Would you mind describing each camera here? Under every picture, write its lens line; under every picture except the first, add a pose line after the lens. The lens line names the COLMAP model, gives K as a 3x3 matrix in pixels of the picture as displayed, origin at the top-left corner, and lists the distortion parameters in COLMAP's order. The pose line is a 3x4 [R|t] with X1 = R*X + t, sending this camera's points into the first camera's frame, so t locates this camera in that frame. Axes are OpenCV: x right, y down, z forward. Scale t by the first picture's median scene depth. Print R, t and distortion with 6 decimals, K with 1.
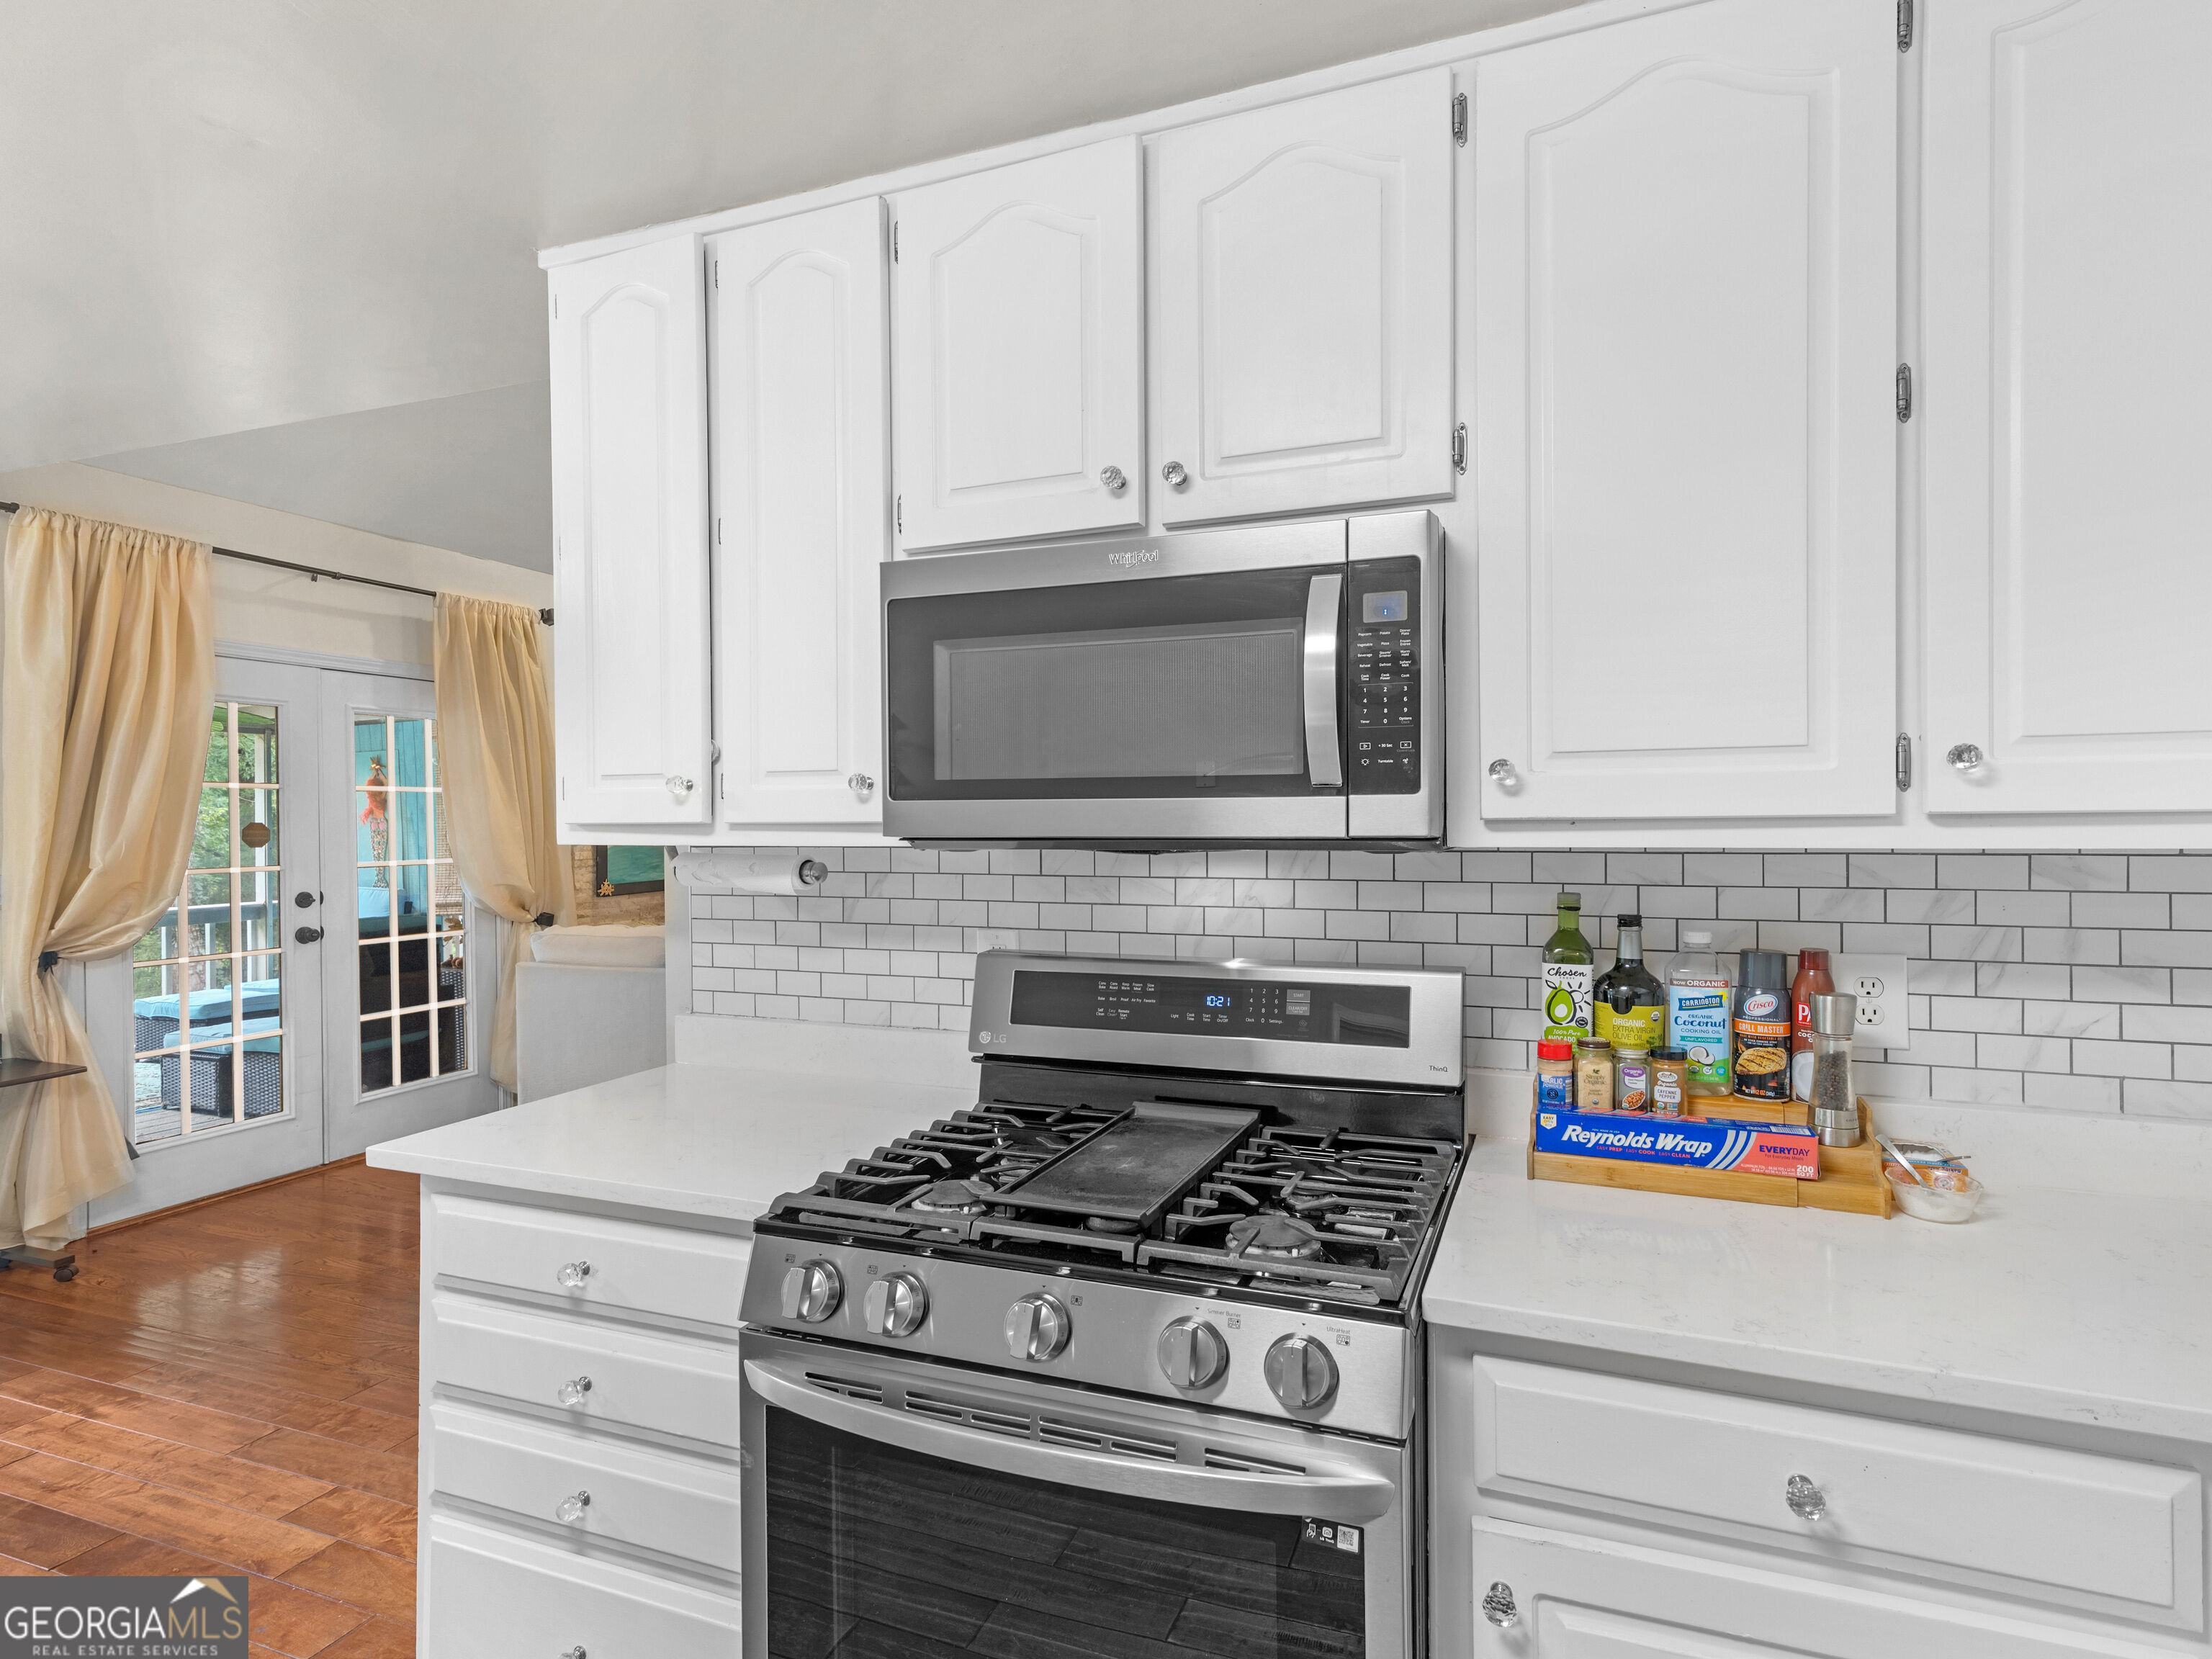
lens RADIAL K [[1127.9, 0, 1105.4], [0, 1127.9, 829.1], [0, 0, 1]] dist [0.022294, 0.000437]
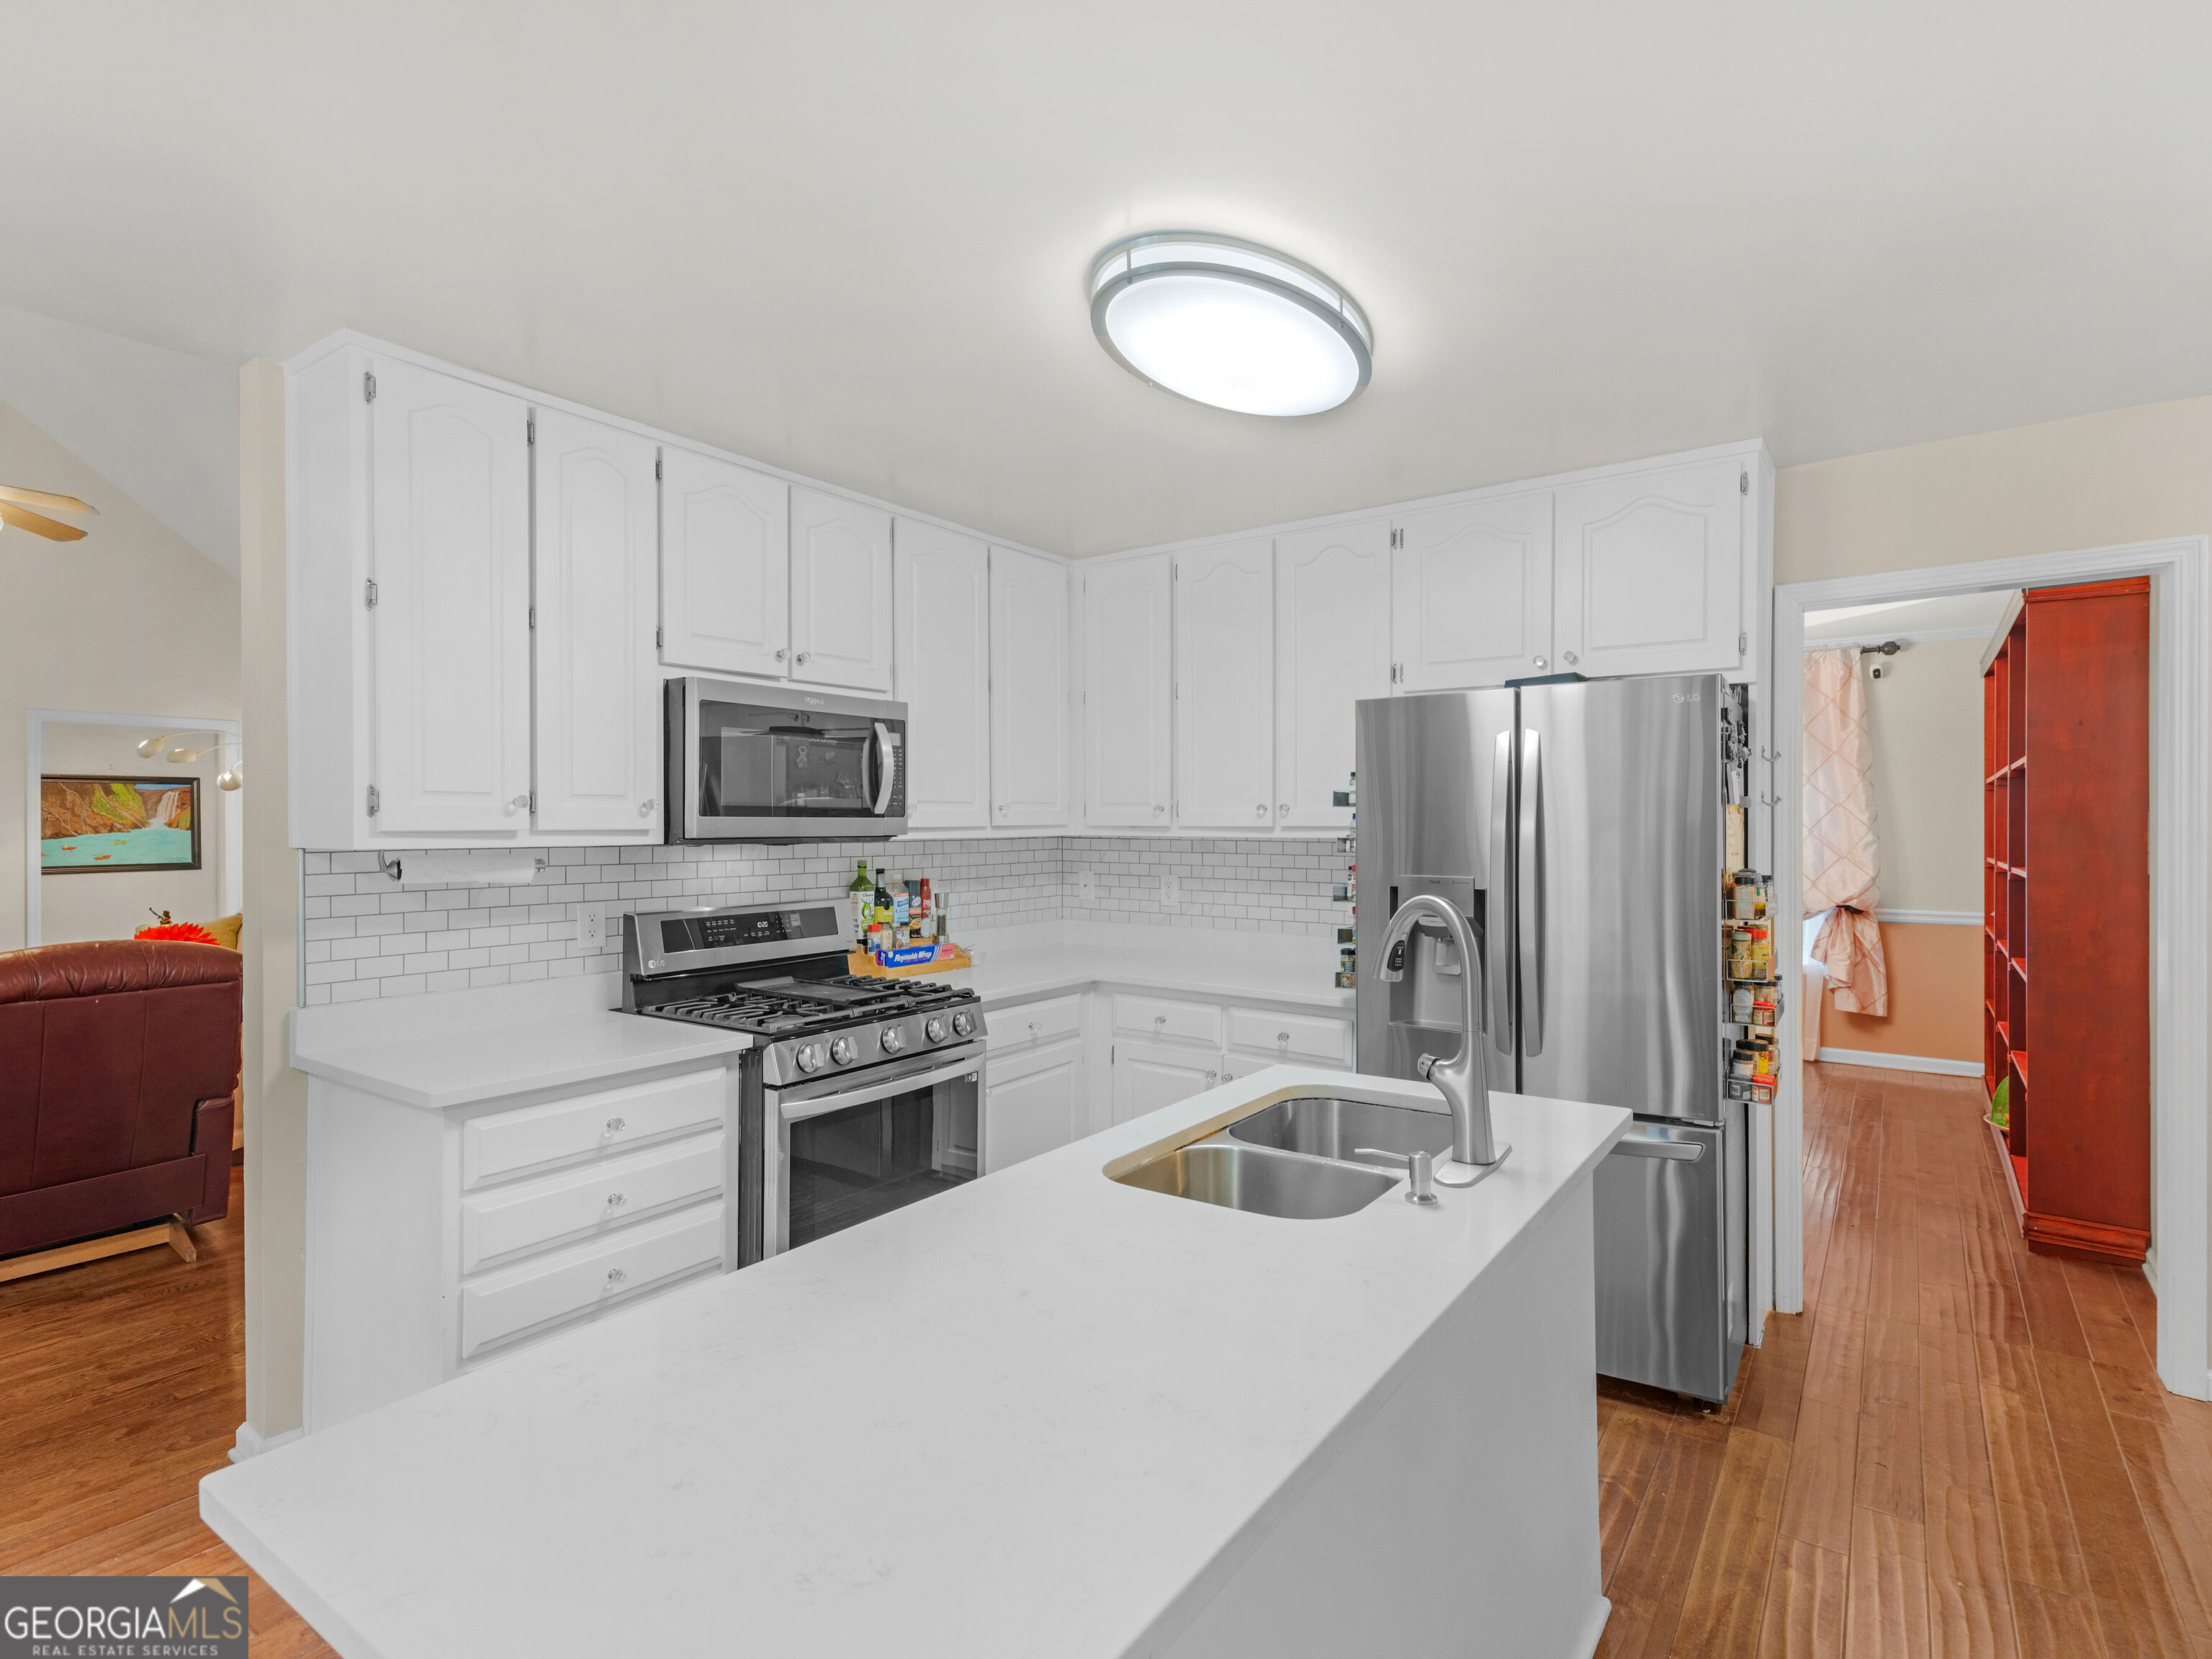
lens RADIAL K [[1127.9, 0, 1107.3], [0, 1127.9, 825.1], [0, 0, 1]] dist [0.022294, 0.000437]
pose [[0.251193, 0.001300, 0.967936, -1.621624], [0.011787, 0.999921, -0.004402, 0.002249], [-0.967865, 0.012515, 0.251158, -0.033415]]
